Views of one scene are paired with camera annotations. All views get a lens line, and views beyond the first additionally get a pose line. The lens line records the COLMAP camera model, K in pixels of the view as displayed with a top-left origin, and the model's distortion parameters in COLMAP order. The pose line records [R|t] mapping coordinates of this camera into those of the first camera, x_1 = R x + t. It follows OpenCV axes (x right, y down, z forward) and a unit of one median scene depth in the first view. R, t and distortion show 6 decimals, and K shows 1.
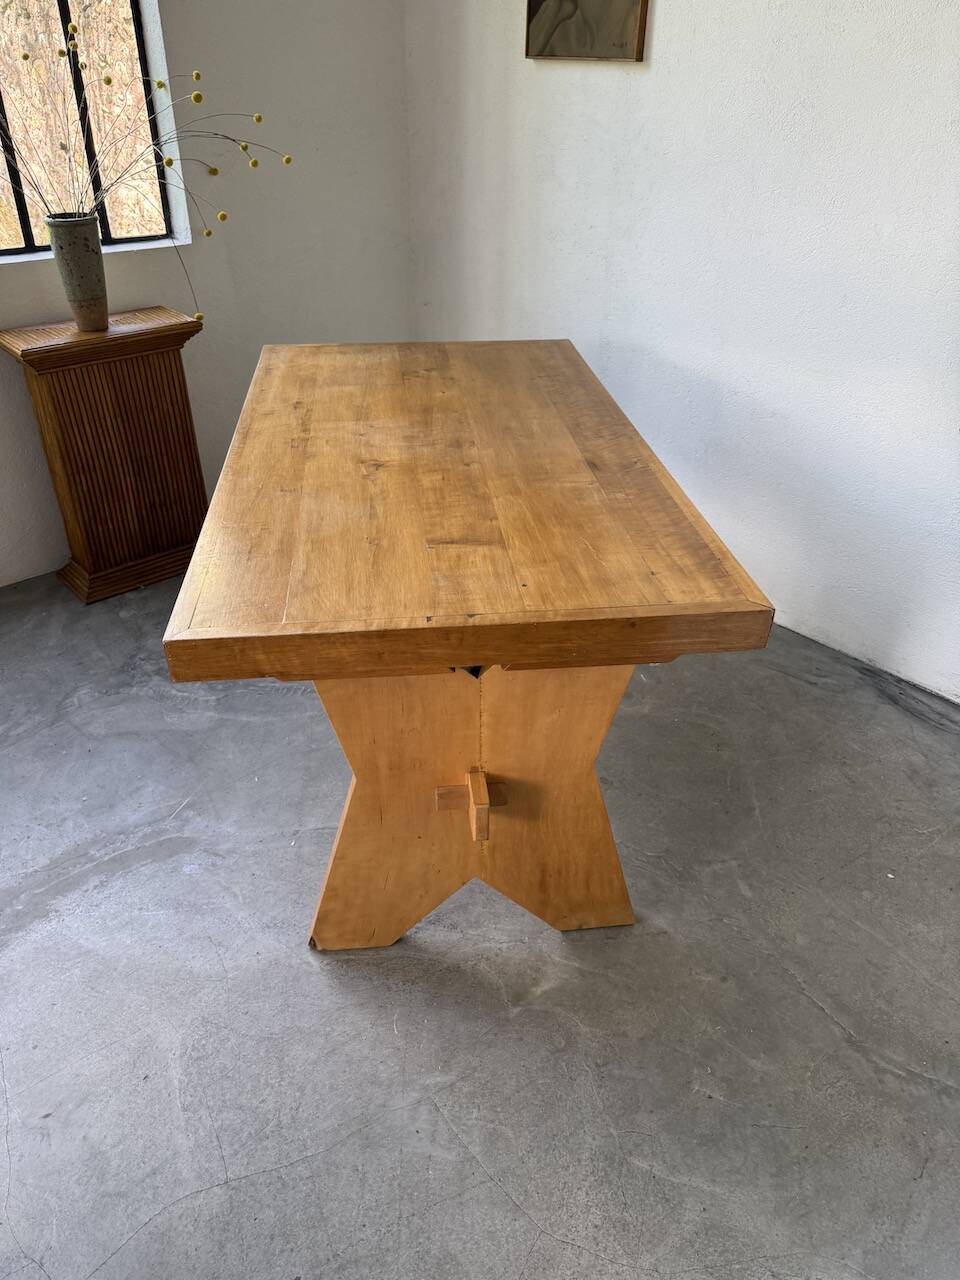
lens RADIAL K [[908.4, 0, 485.2], [0, 908.4, 635.0], [0, 0, 1]] dist [0.011135, -0.020205]
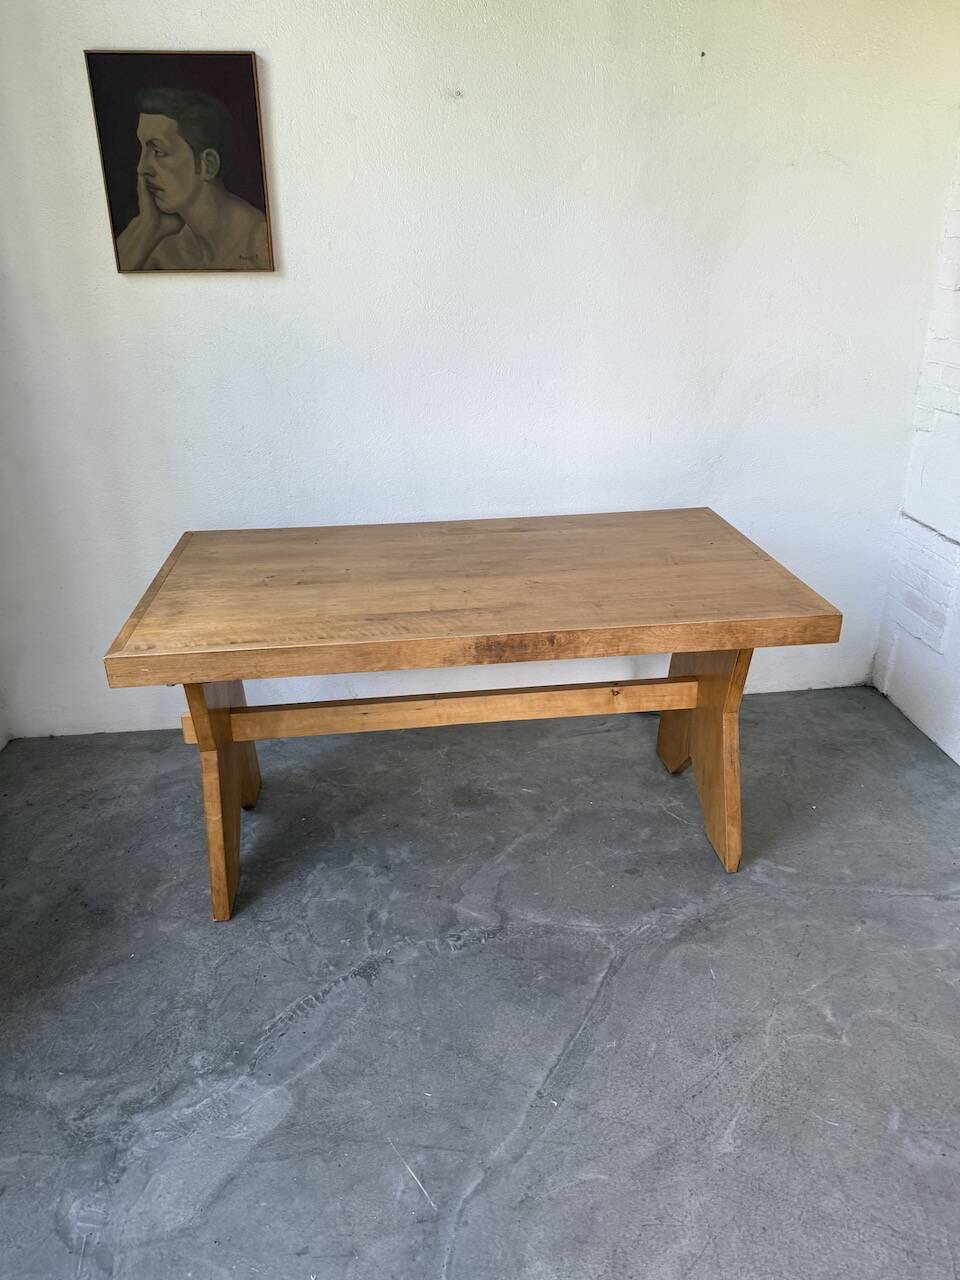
lens RADIAL K [[908.4, 0, 488.8], [0, 908.4, 638.6], [0, 0, 1]] dist [0.011135, -0.020205]
pose [[0.593481, -0.342622, 0.728279, -0.809159], [0.447455, 0.892596, 0.055291, -0.275222], [-0.669002, 0.293057, 0.683047, 0.332029]]
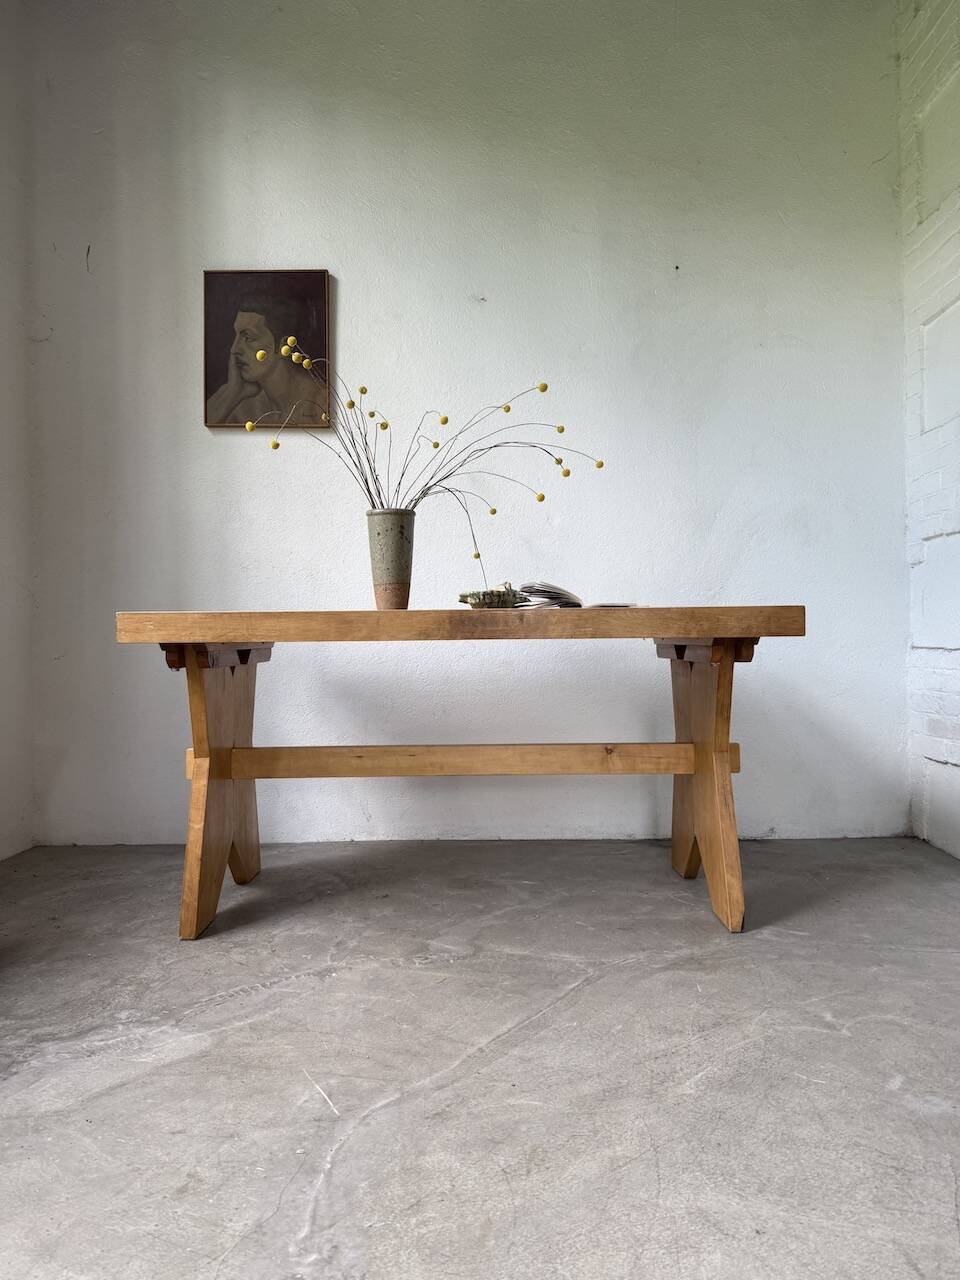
lens RADIAL K [[908.4, 0, 478.5], [0, 908.4, 636.9], [0, 0, 1]] dist [0.011135, -0.020205]
pose [[0.680900, -0.019057, 0.732128, -0.858876], [0.405815, 0.841981, -0.355503, 0.217690], [-0.609663, 0.539171, 0.581039, 0.395122]]
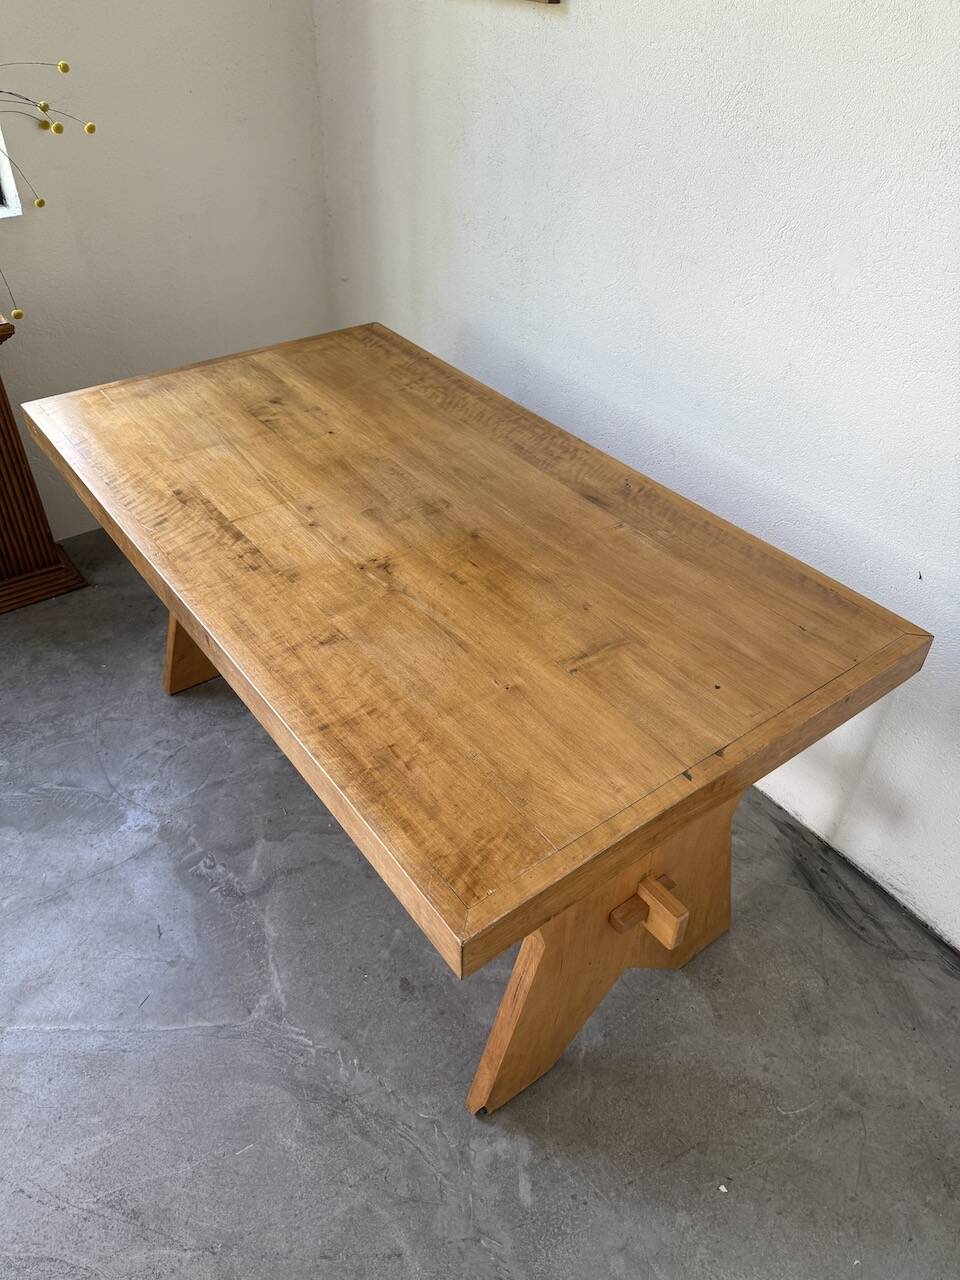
lens RADIAL K [[908.4, 0, 480.0], [0, 908.4, 640.7], [0, 0, 1]] dist [0.011135, -0.020205]
pose [[0.994203, 0.077789, -0.074220, 0.279727], [-0.068610, 0.990512, 0.119076, -0.283429], [0.082779, -0.113294, 0.990107, 0.297083]]
